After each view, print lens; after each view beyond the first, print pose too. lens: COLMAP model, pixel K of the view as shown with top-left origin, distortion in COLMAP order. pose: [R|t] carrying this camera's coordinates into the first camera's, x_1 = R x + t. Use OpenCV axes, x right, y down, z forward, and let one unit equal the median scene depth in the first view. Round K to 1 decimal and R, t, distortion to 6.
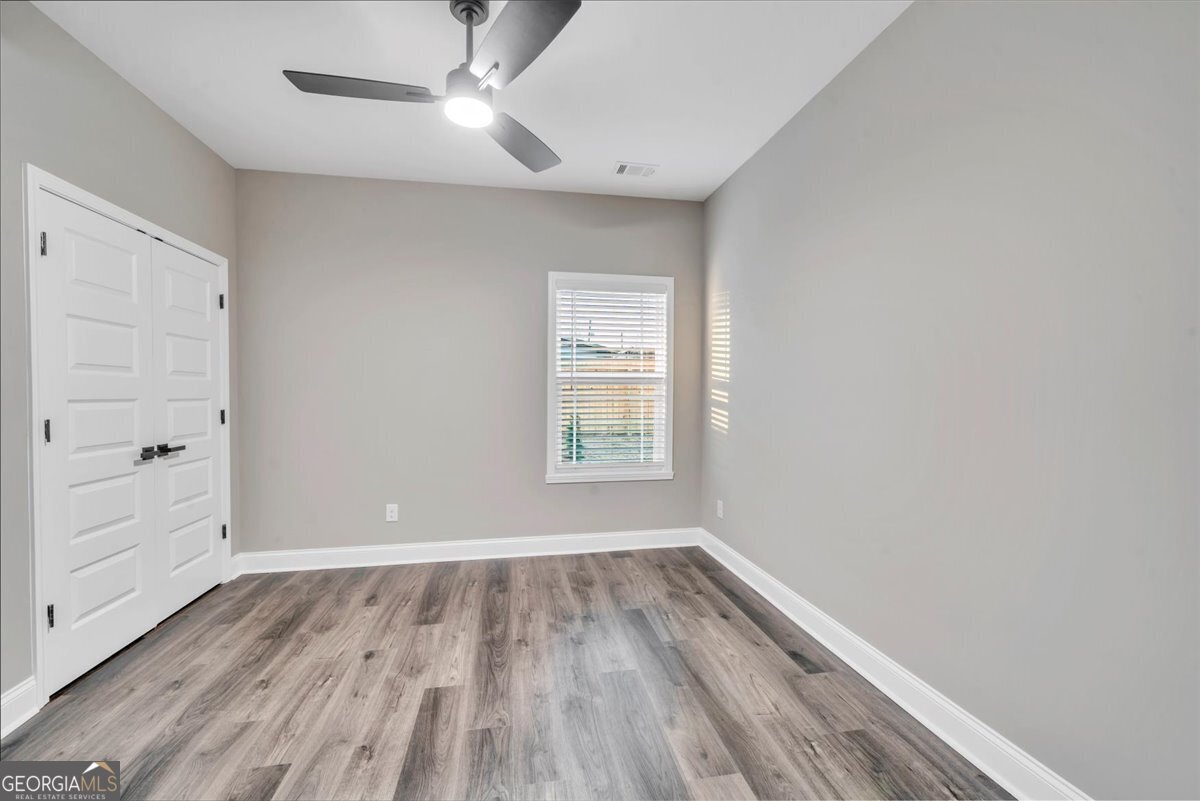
lens RADIAL K [[494.2, 0, 593.3], [0, 494.2, 398.1], [0, 0, 1]] dist [0.000246, 0.000116]
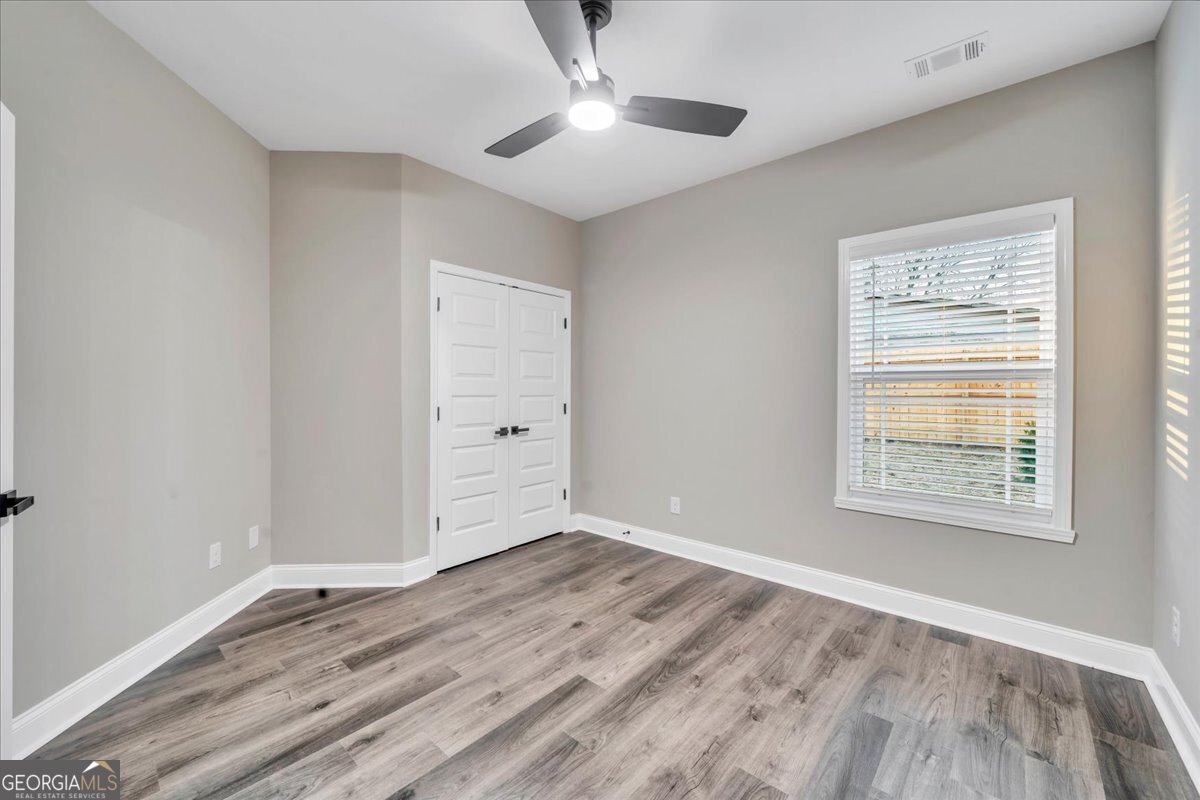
lens RADIAL K [[479.0, 0, 596.8], [0, 479.0, 384.7], [0, 0, 1]] dist [-0.001492, -0.000035]
pose [[0.610685, -0.003271, -0.791867, 0.365486], [-0.010257, 0.999875, -0.012040, -0.013524], [0.791808, 0.015475, 0.610575, 0.293869]]
